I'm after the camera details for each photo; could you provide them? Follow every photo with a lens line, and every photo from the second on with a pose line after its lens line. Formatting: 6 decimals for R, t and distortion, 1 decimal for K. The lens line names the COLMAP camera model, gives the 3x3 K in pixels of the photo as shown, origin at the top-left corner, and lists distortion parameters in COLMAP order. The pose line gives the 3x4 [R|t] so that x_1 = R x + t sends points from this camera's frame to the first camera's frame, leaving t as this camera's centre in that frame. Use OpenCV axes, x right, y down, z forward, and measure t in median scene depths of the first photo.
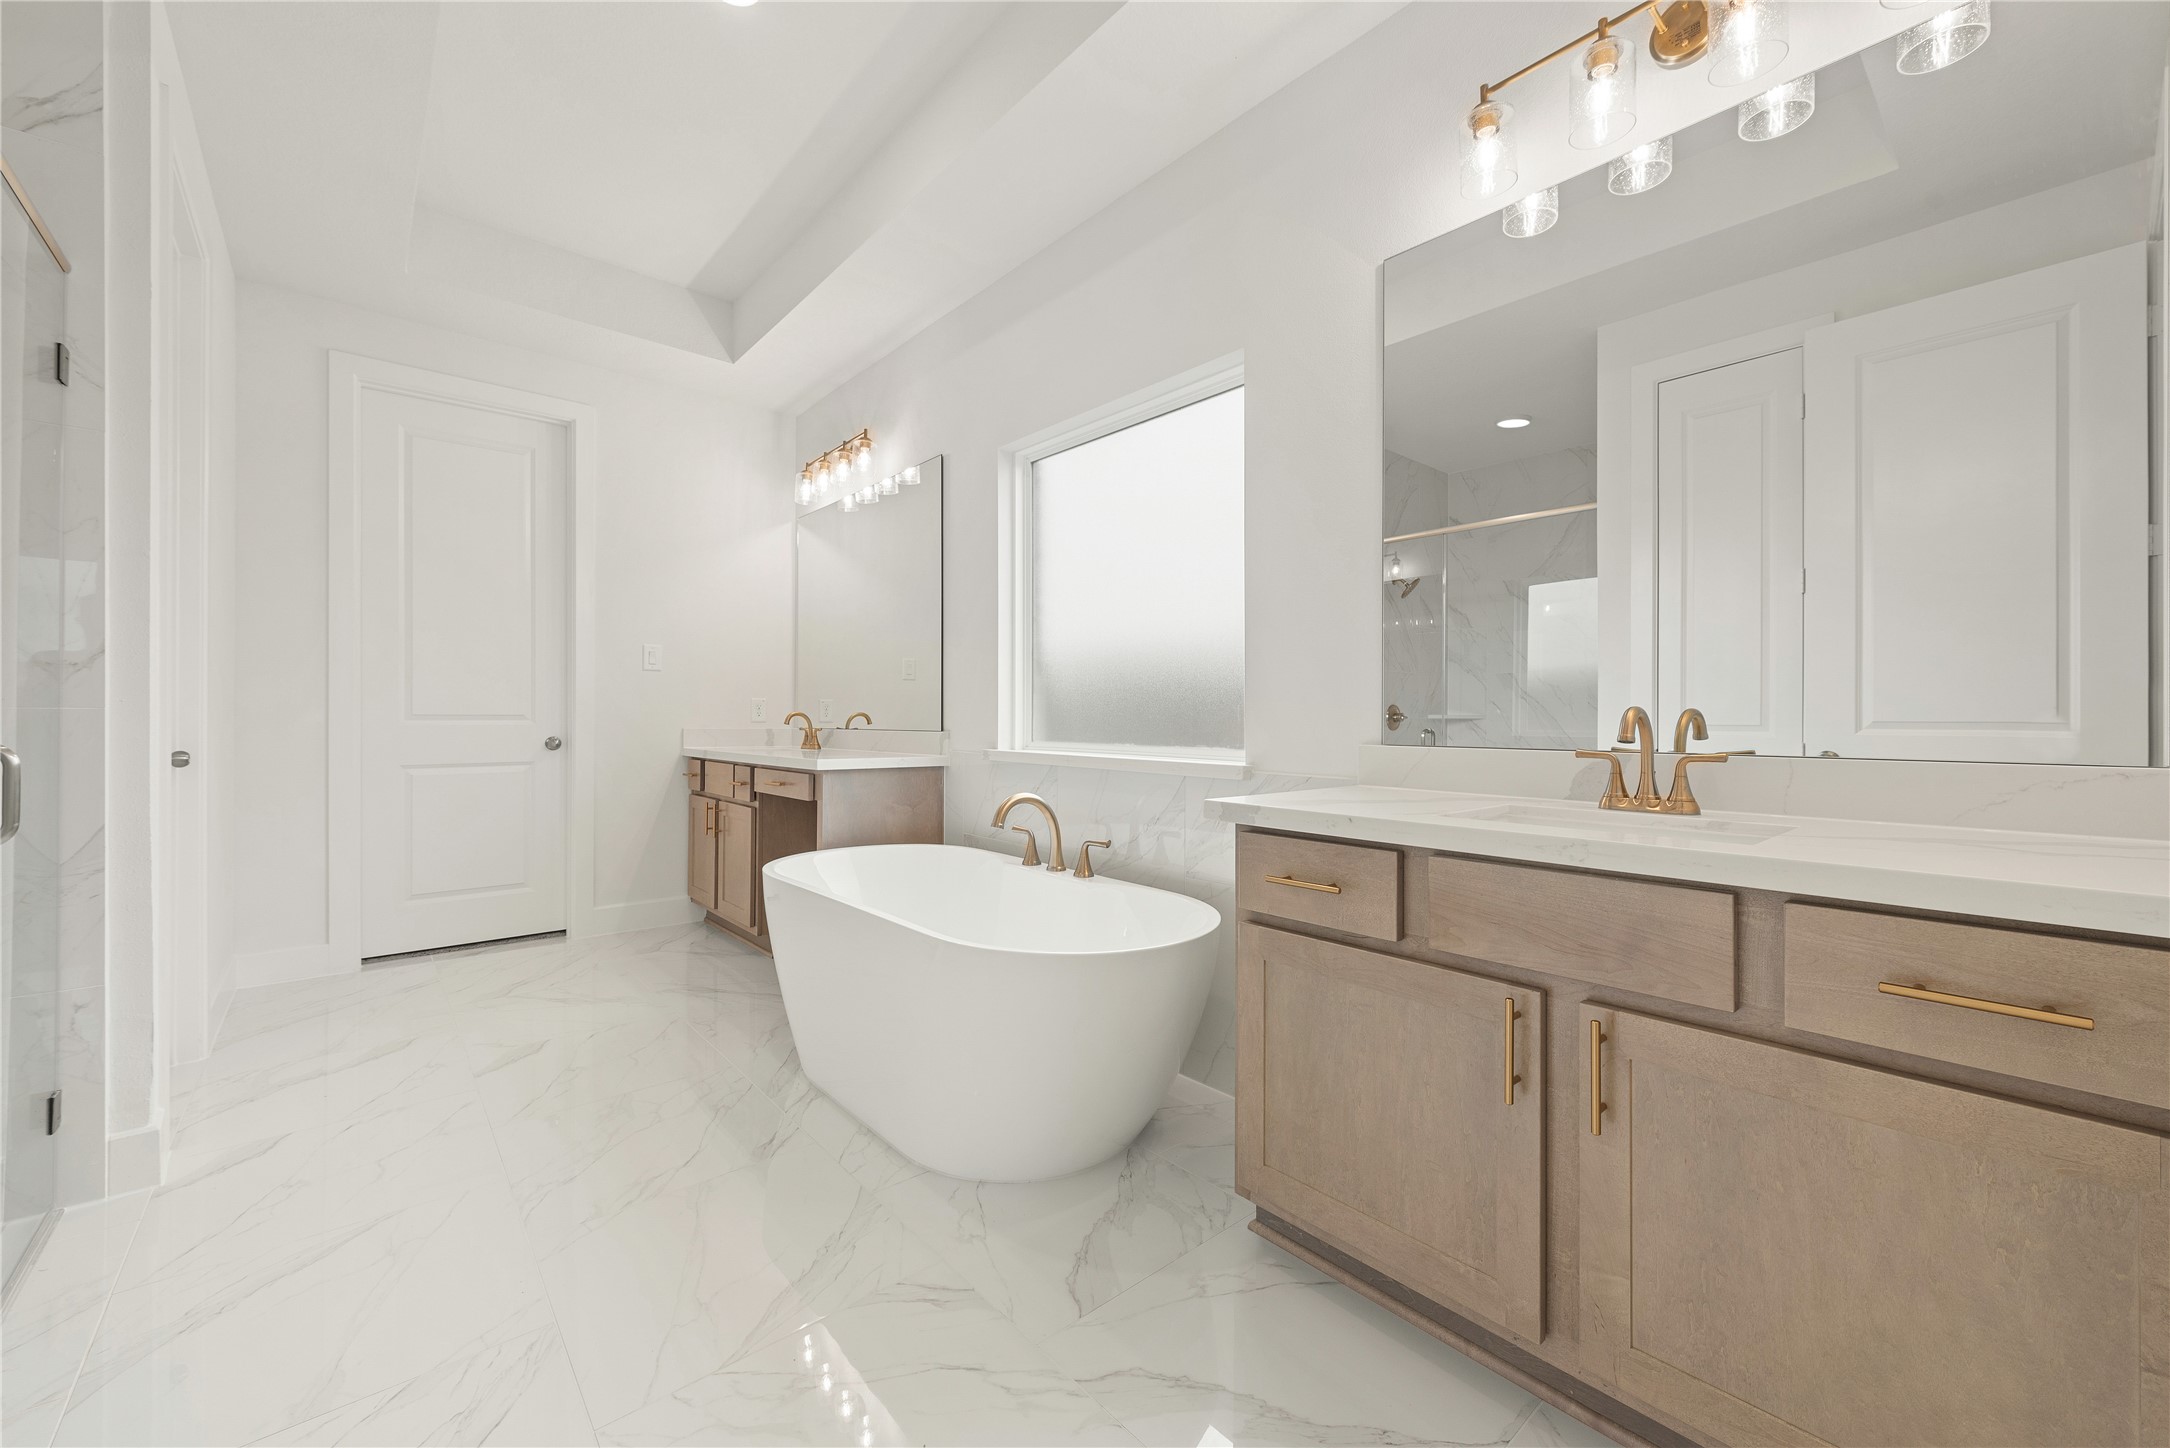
lens RADIAL K [[845.5, 0, 1085.0], [0, 845.5, 724.0], [0, 0, 1]] dist [0.007588, -0.000554]
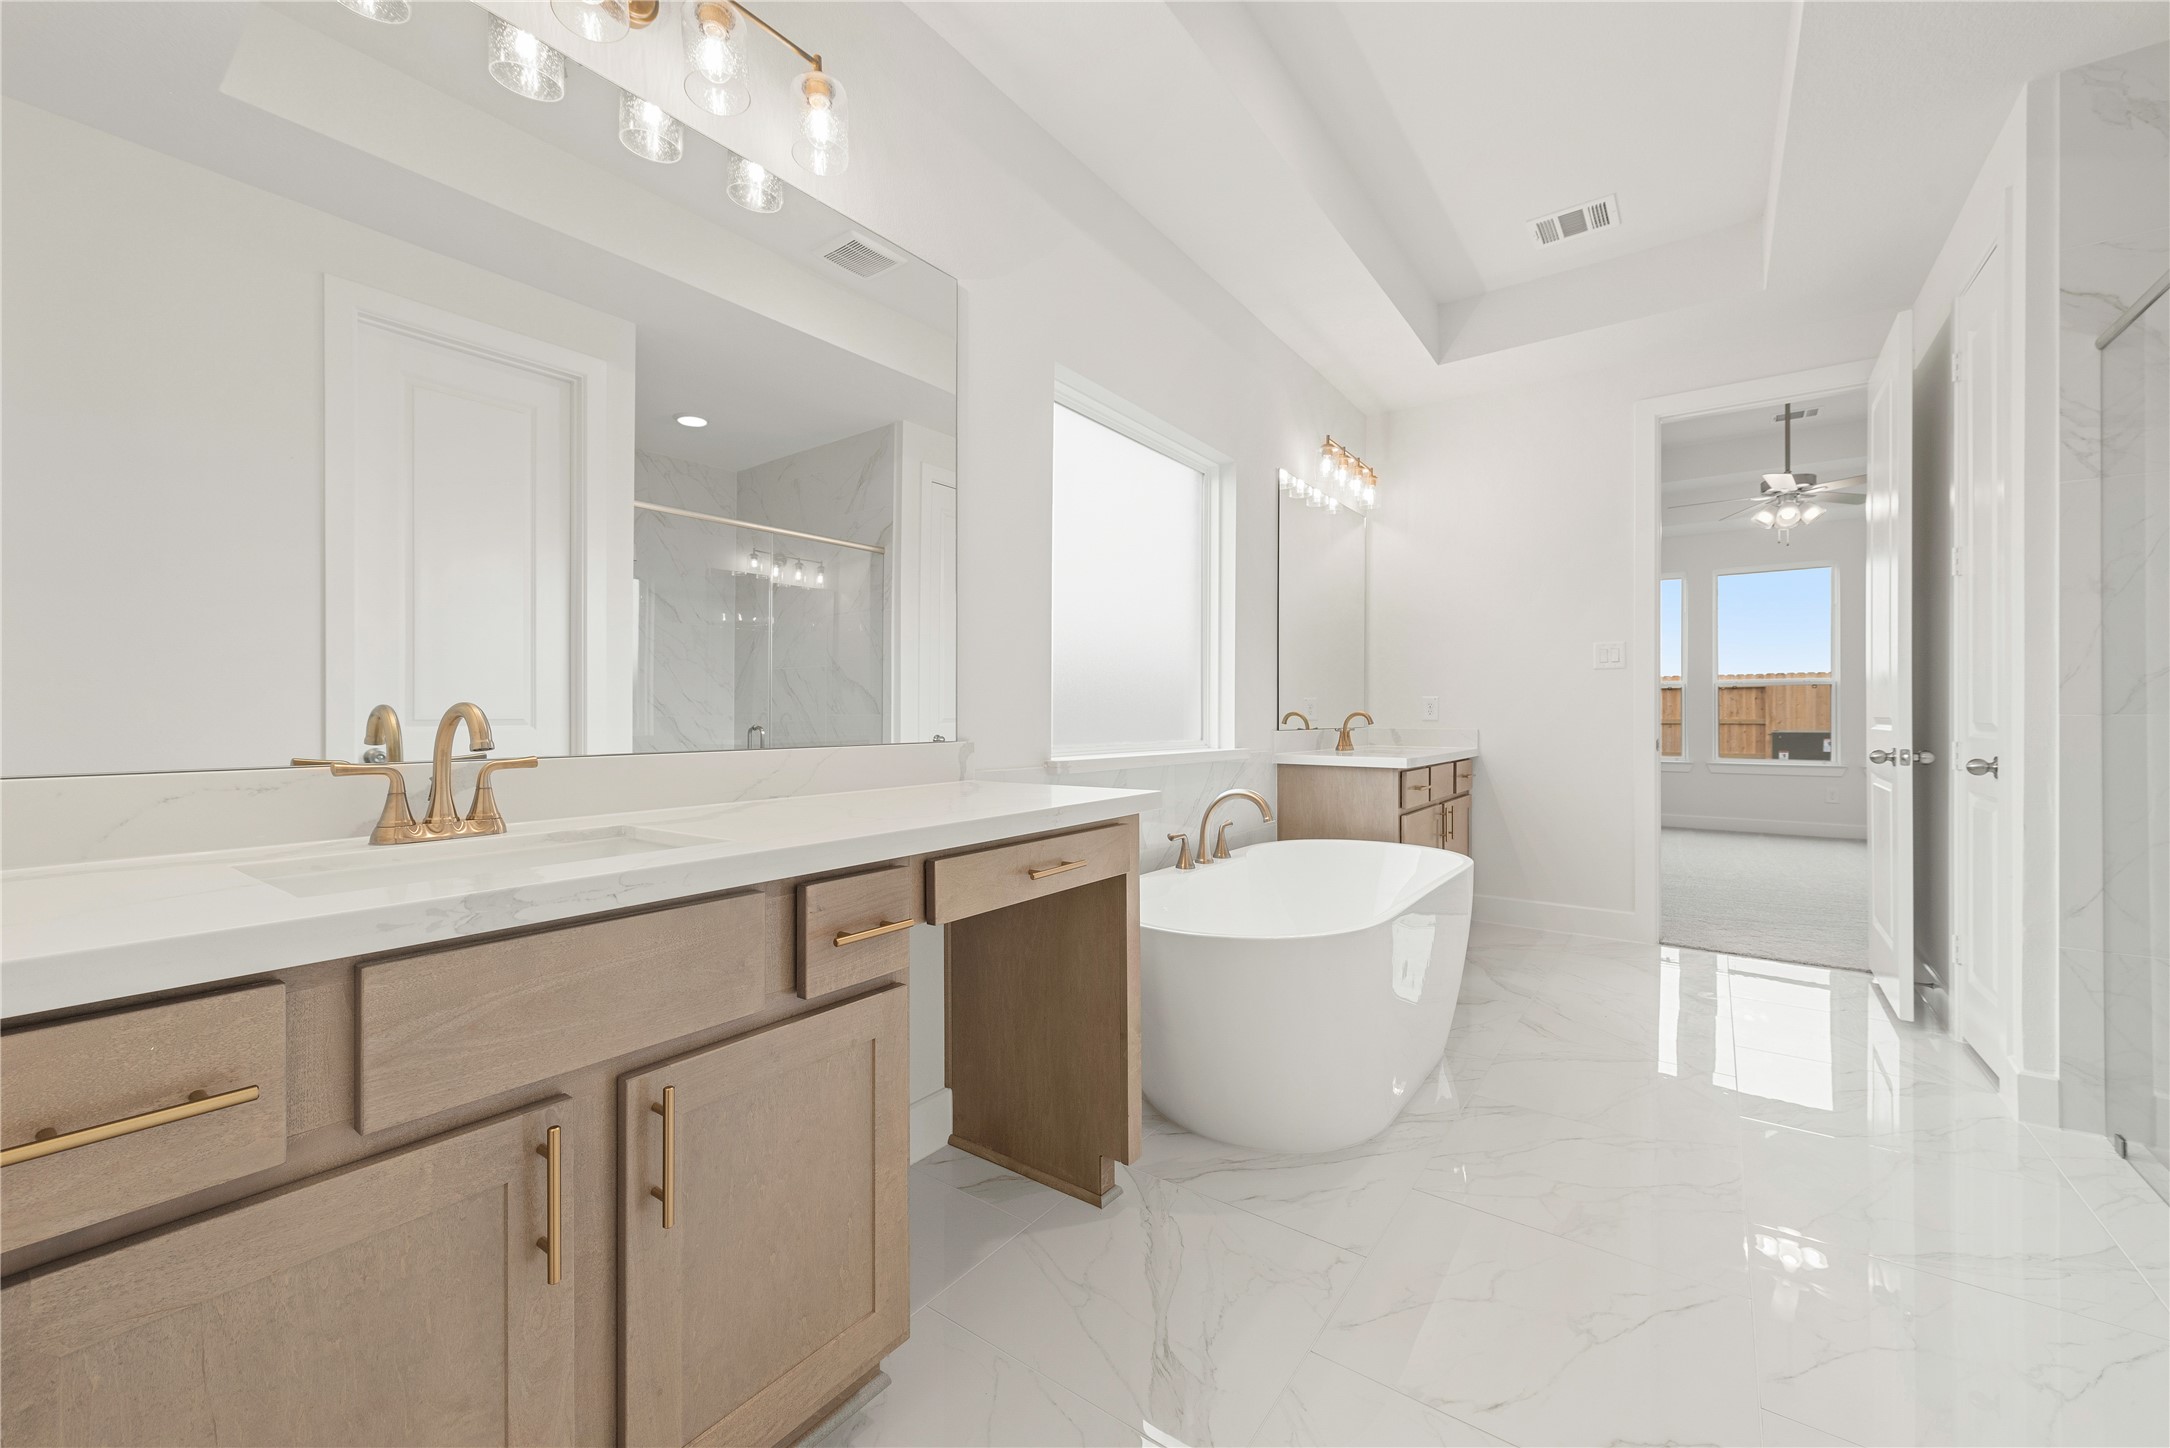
lens RADIAL K [[845.5, 0, 1085.0], [0, 845.5, 724.0], [0, 0, 1]] dist [0.007588, -0.000554]
pose [[-0.219489, -0.004206, 0.975606, -0.979830], [0.022140, 0.999712, 0.009291, -0.012202], [-0.975364, 0.023639, -0.219333, 1.310442]]
